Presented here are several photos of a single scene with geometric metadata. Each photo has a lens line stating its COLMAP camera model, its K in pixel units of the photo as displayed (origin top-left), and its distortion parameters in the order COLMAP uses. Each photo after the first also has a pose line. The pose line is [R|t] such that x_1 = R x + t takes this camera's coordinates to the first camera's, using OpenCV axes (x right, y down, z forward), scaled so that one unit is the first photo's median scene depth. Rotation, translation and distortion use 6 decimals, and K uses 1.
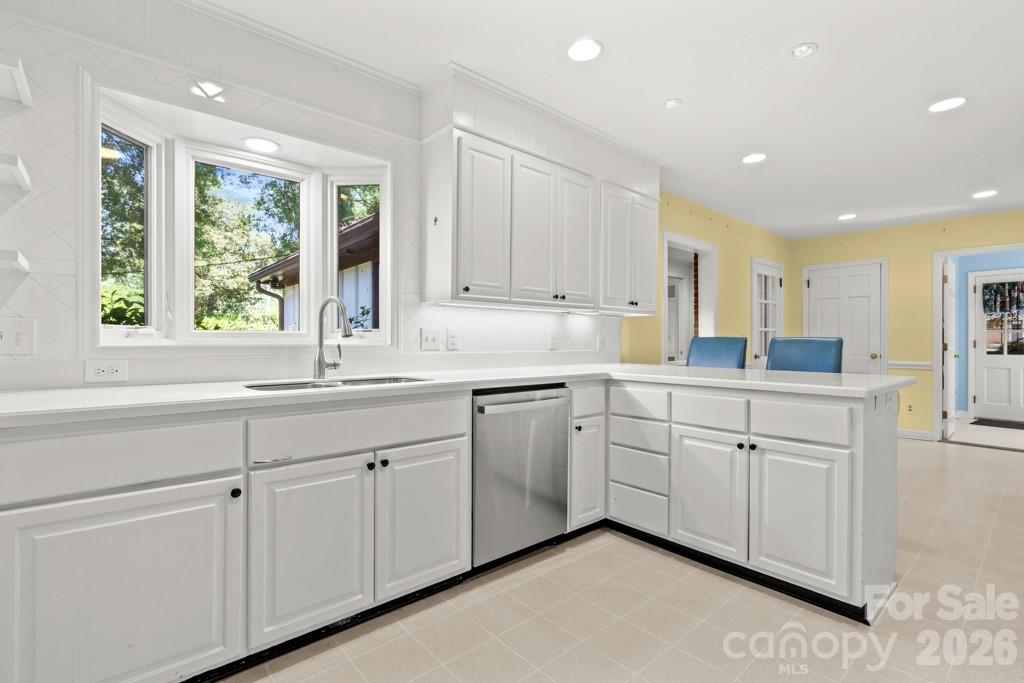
lens RADIAL K [[468.9, 0, 506.6], [0, 468.9, 341.6], [0, 0, 1]] dist [-0.004543, -0.001381]
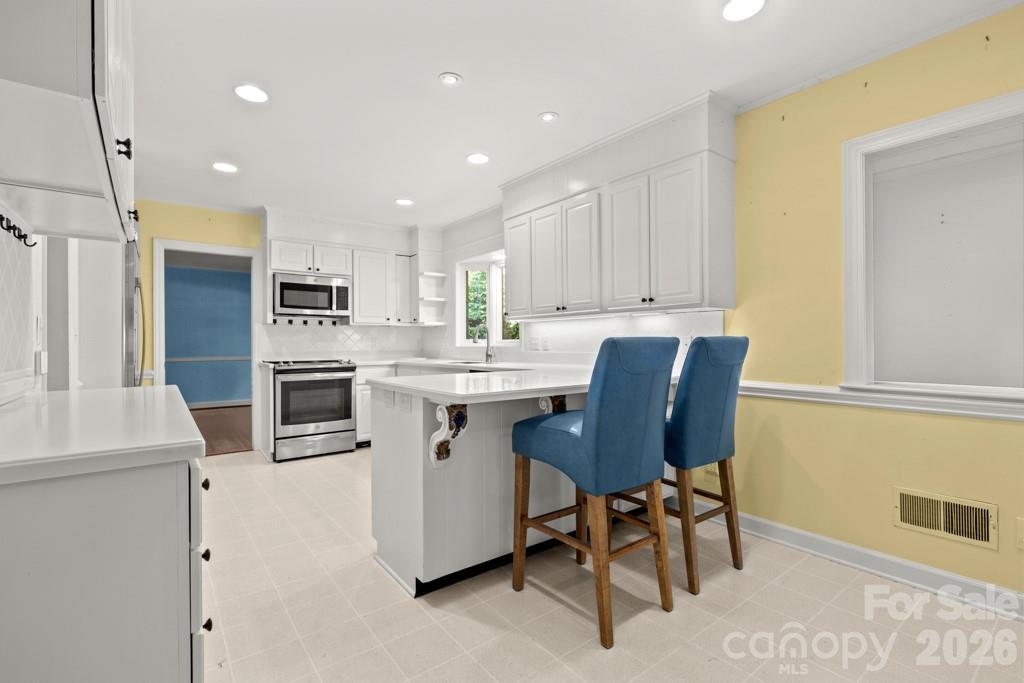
lens RADIAL K [[467.1, 0, 509.1], [0, 467.1, 343.9], [0, 0, 1]] dist [-0.003998, -0.000933]
pose [[-0.061794, -0.002910, -0.998085, 2.608007], [0.003436, 0.999989, -0.003129, 0.003230], [0.998083, -0.003623, -0.061783, 1.823806]]
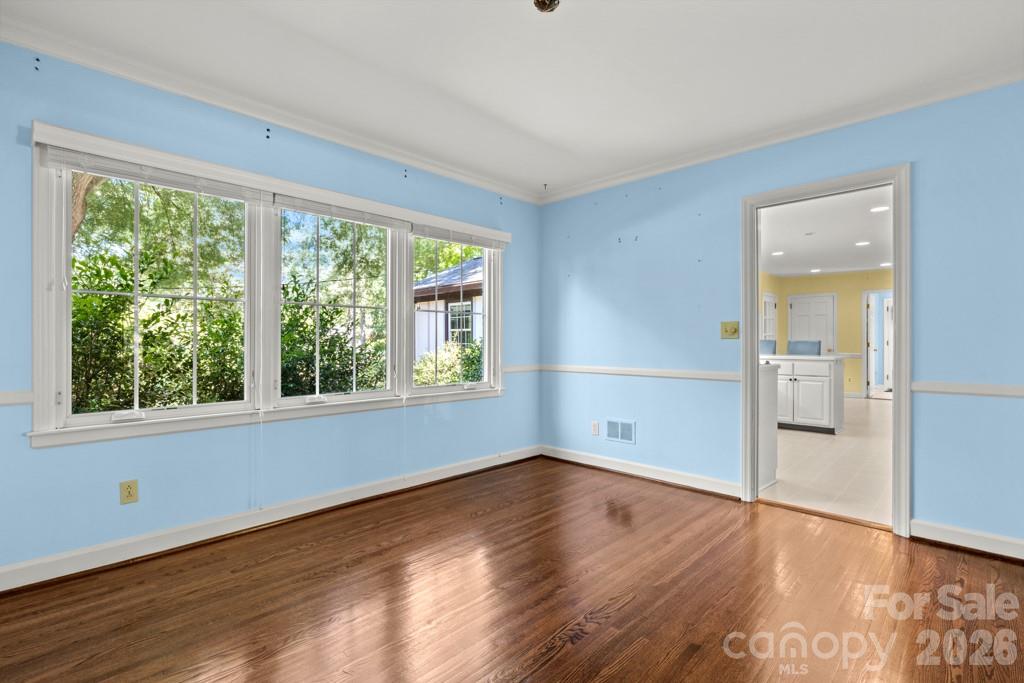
lens RADIAL K [[468.9, 0, 513.0], [0, 468.9, 341.7], [0, 0, 1]] dist [-0.004543, -0.001381]
pose [[0.996353, -0.002522, 0.085292, -0.376053], [0.002670, 0.999995, -0.001622, -0.000299], [-0.085288, 0.001844, 0.996355, -0.443566]]
